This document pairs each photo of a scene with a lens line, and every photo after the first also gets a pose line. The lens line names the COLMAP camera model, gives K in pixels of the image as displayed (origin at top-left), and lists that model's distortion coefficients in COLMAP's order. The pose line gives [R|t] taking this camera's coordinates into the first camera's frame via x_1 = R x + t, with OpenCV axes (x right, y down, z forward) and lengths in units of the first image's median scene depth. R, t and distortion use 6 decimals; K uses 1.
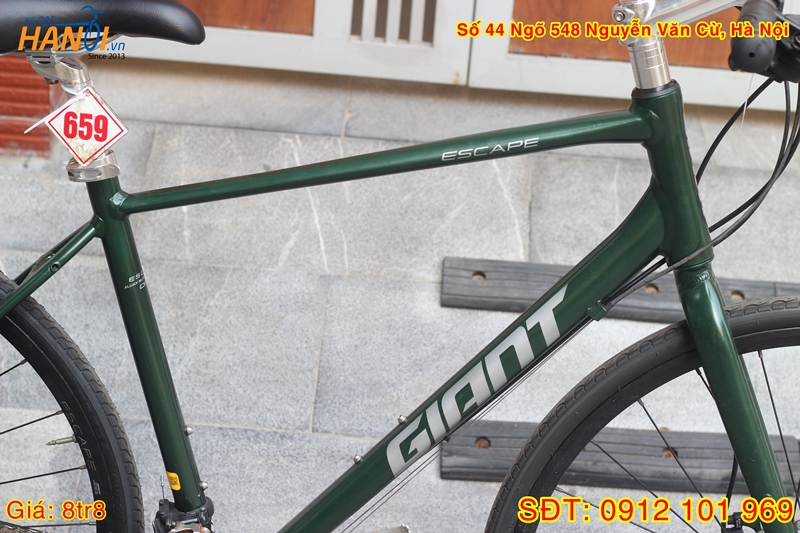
lens RADIAL K [[1953.7, 0, 399.9], [0, 1953.7, 266.2], [0, 0, 1]] dist [-0.103311, 0.000000]
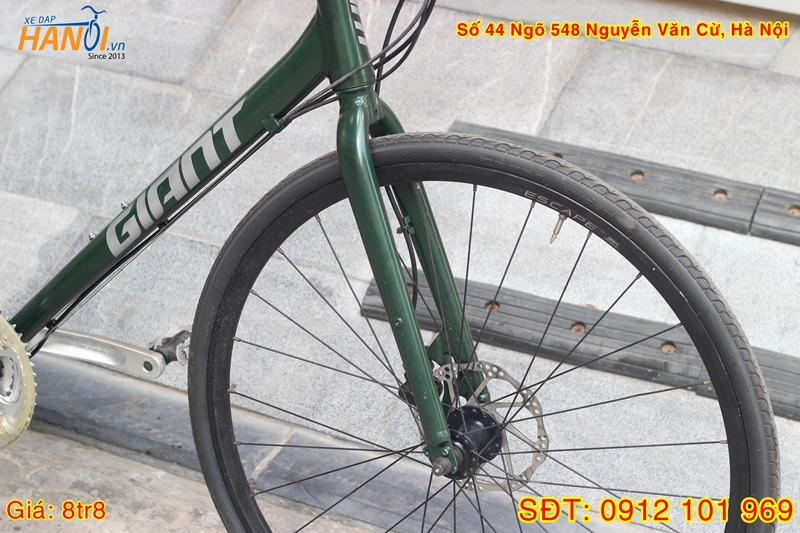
lens RADIAL K [[1953.7, 0, 398.2], [0, 1953.7, 270.4], [0, 0, 1]] dist [-0.103311, 0.000000]
pose [[0.926230, 0.147707, -0.346816, 0.394255], [-0.138706, 0.989031, 0.050784, 0.027551], [0.350513, 0.001068, 0.936557, 0.014306]]
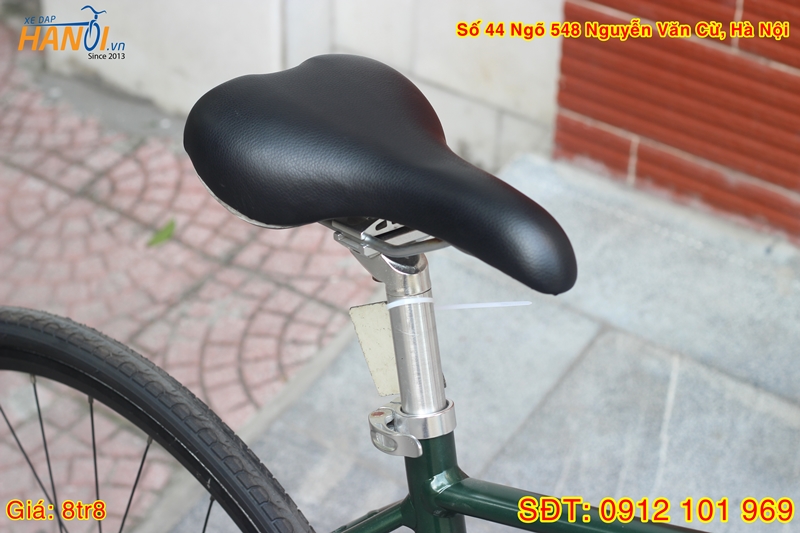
lens RADIAL K [[1953.7, 0, 398.9], [0, 1953.7, 265.9], [0, 0, 1]] dist [-0.103311, 0.000000]
pose [[0.786551, 0.259988, -0.560128, 0.126945], [-0.220564, 0.965500, 0.138421, -0.130755], [0.576792, 0.014669, 0.816760, 0.346149]]
